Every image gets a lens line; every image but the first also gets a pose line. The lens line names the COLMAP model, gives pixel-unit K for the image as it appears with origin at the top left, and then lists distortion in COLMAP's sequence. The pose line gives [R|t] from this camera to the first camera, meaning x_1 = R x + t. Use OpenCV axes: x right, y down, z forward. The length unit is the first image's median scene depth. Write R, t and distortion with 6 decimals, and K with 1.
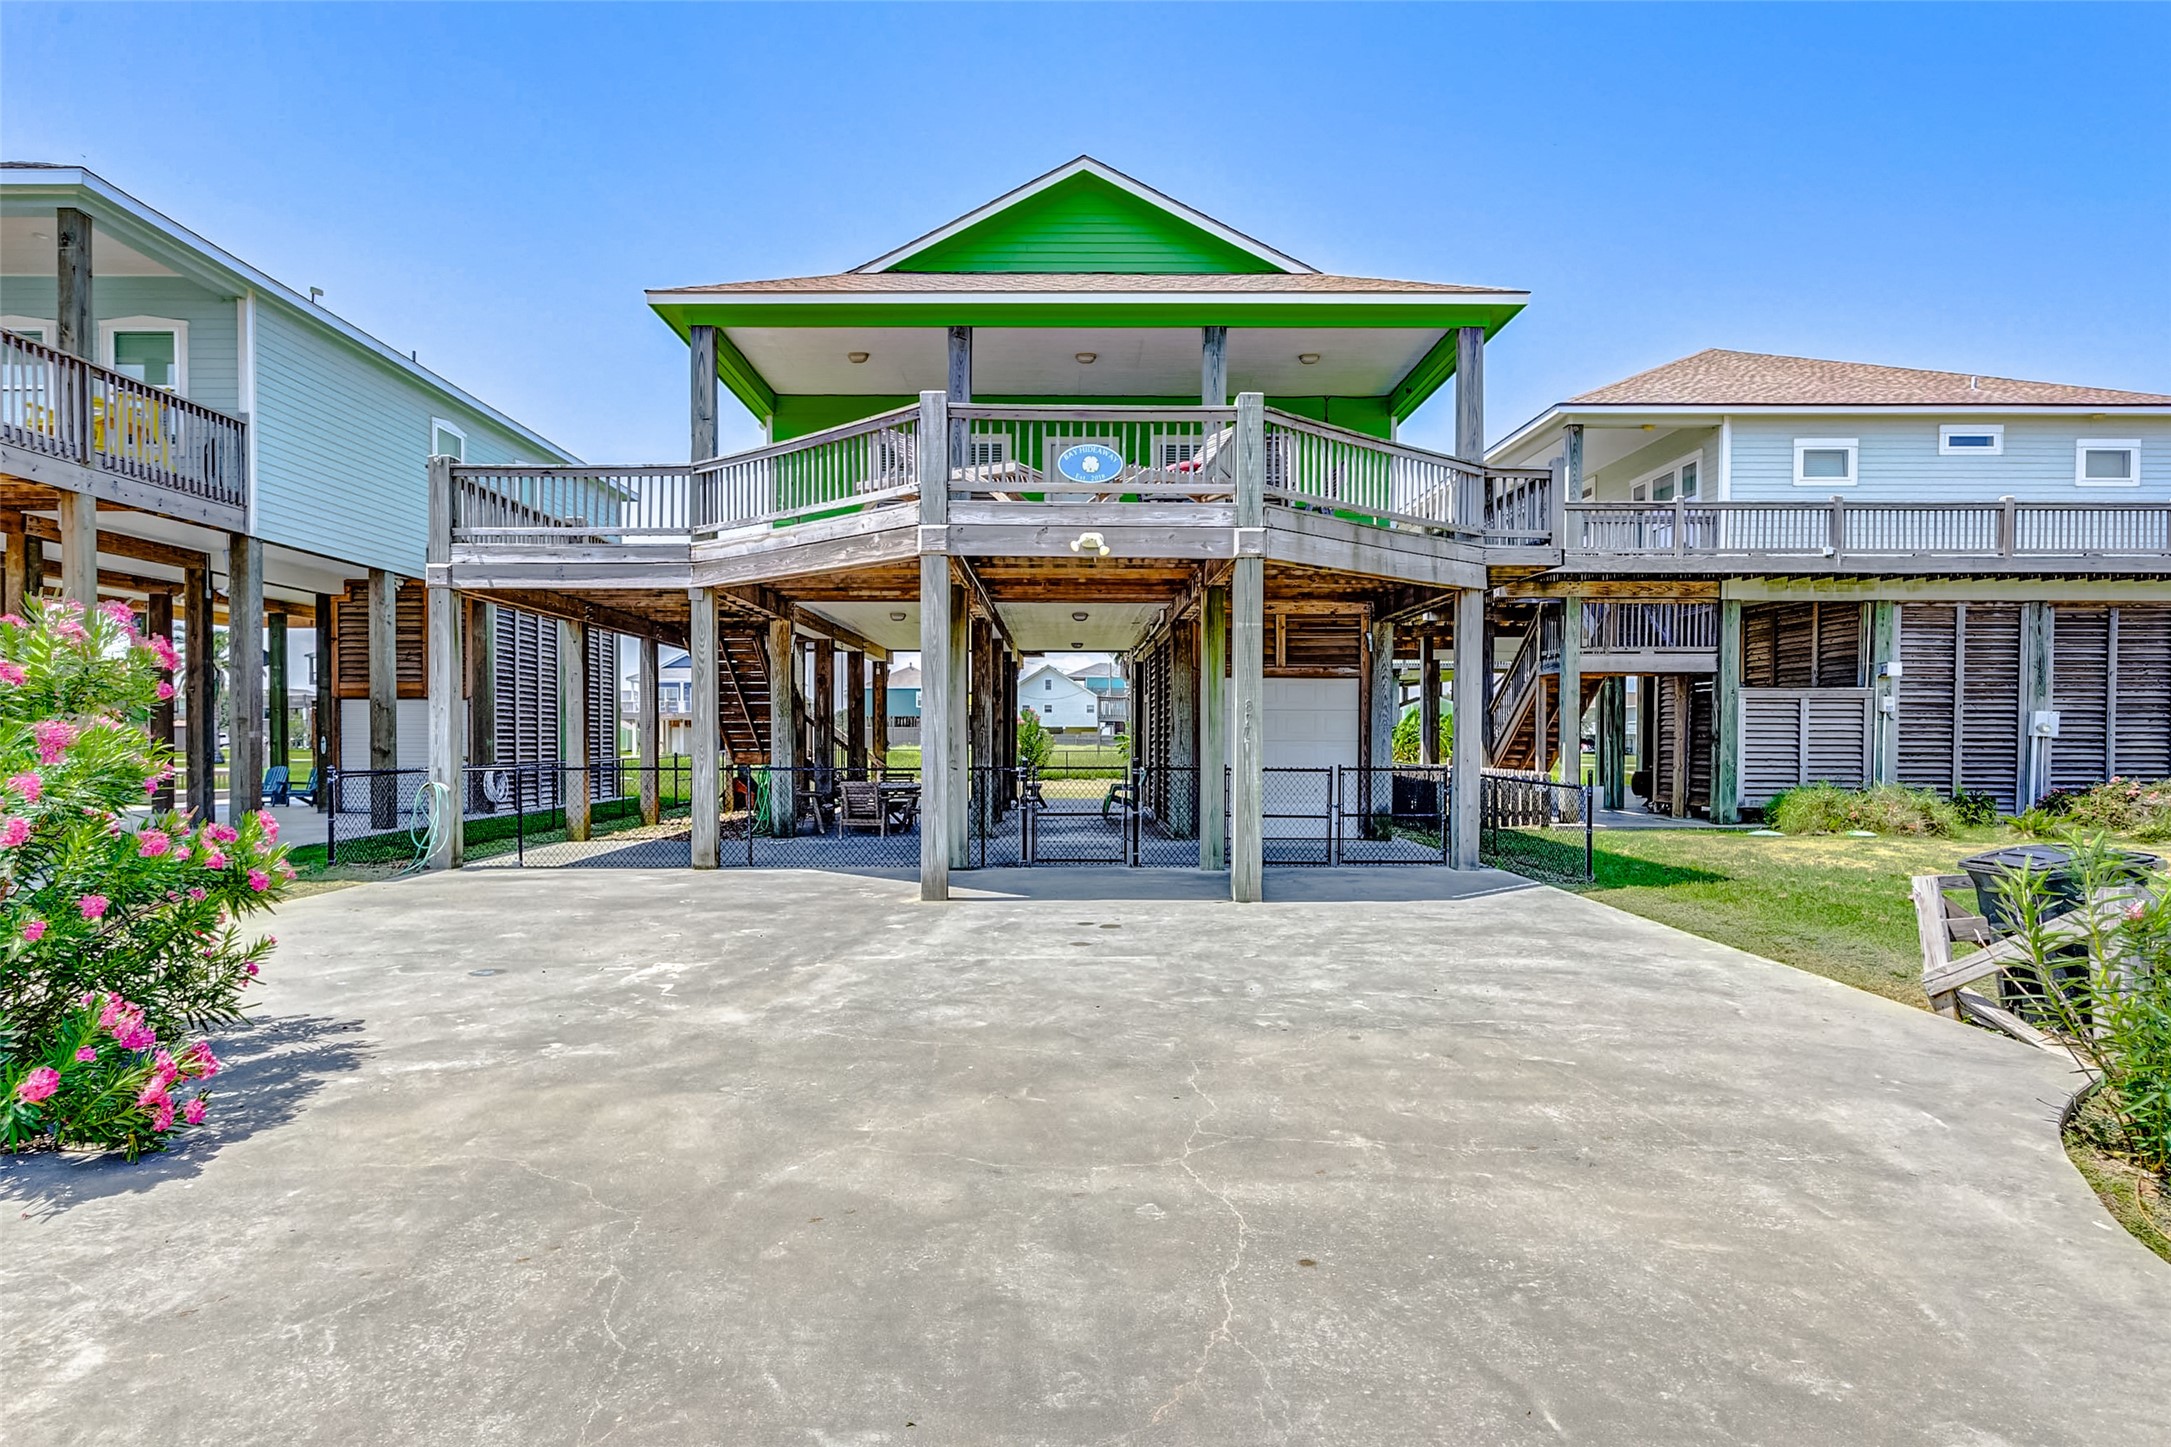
lens RADIAL K [[1038.8, 0, 1087.6], [0, 1038.8, 751.9], [0, 0, 1]] dist [0.000105, -0.000103]
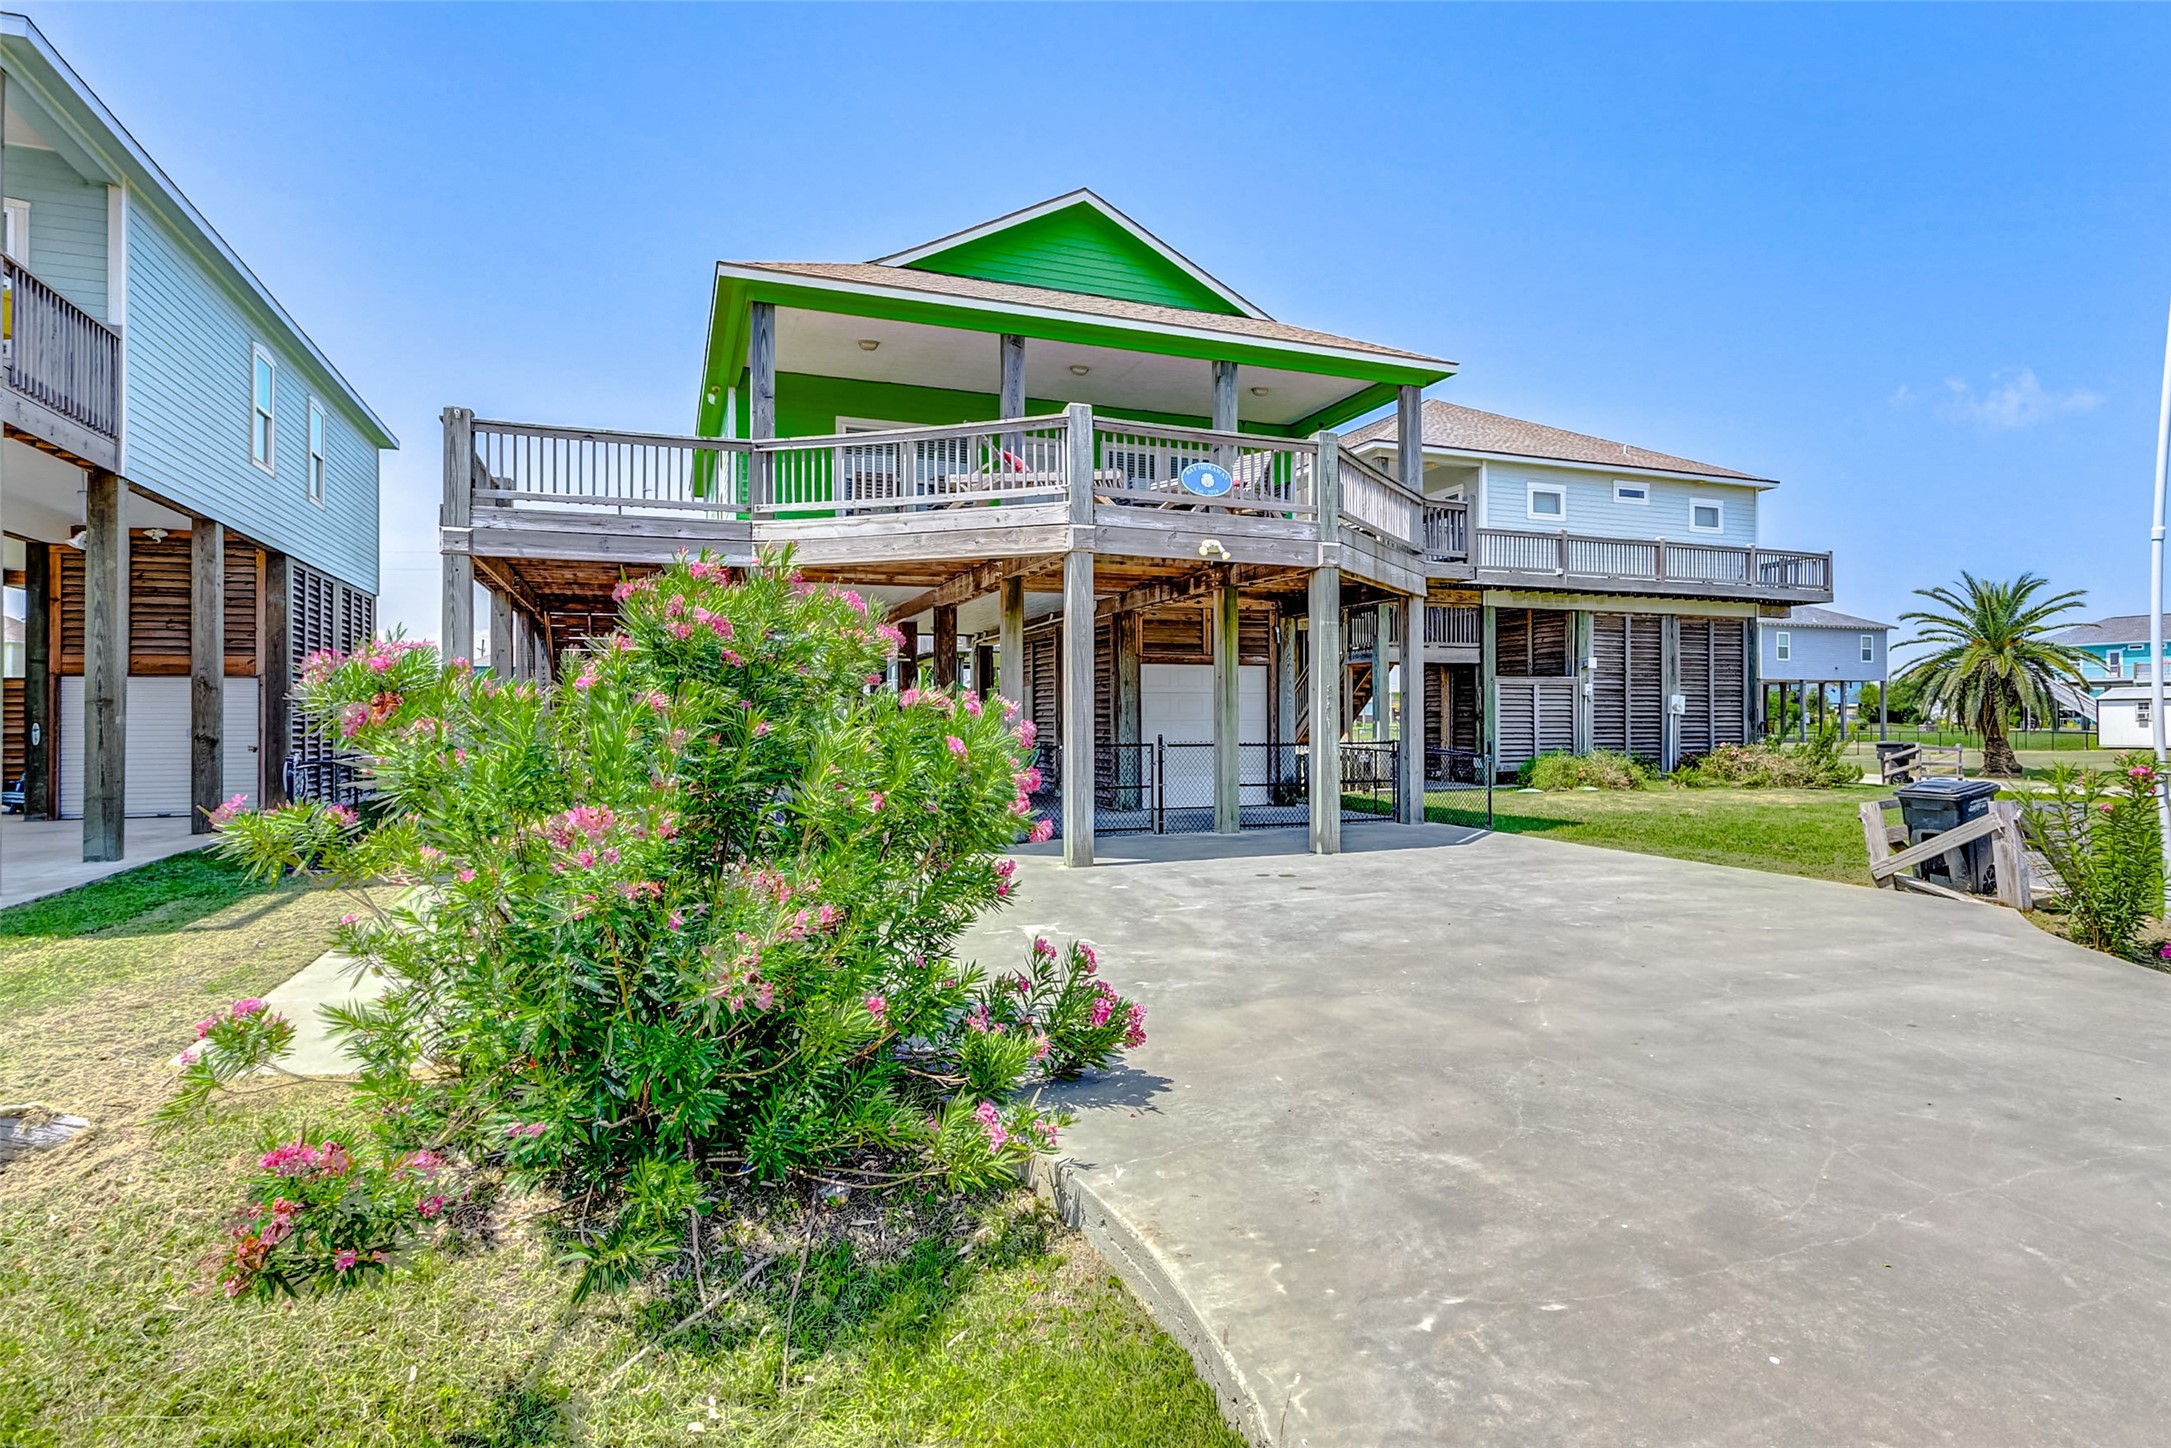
lens RADIAL K [[1058.8, 0, 1084.8], [0, 1058.8, 708.6], [0, 0, 1]] dist [-0.000763, 0.000216]
pose [[0.937112, -0.002292, 0.349020, -0.321810], [0.010859, 0.999686, -0.022592, 0.001037], [-0.348859, 0.024961, 0.936843, -0.028615]]
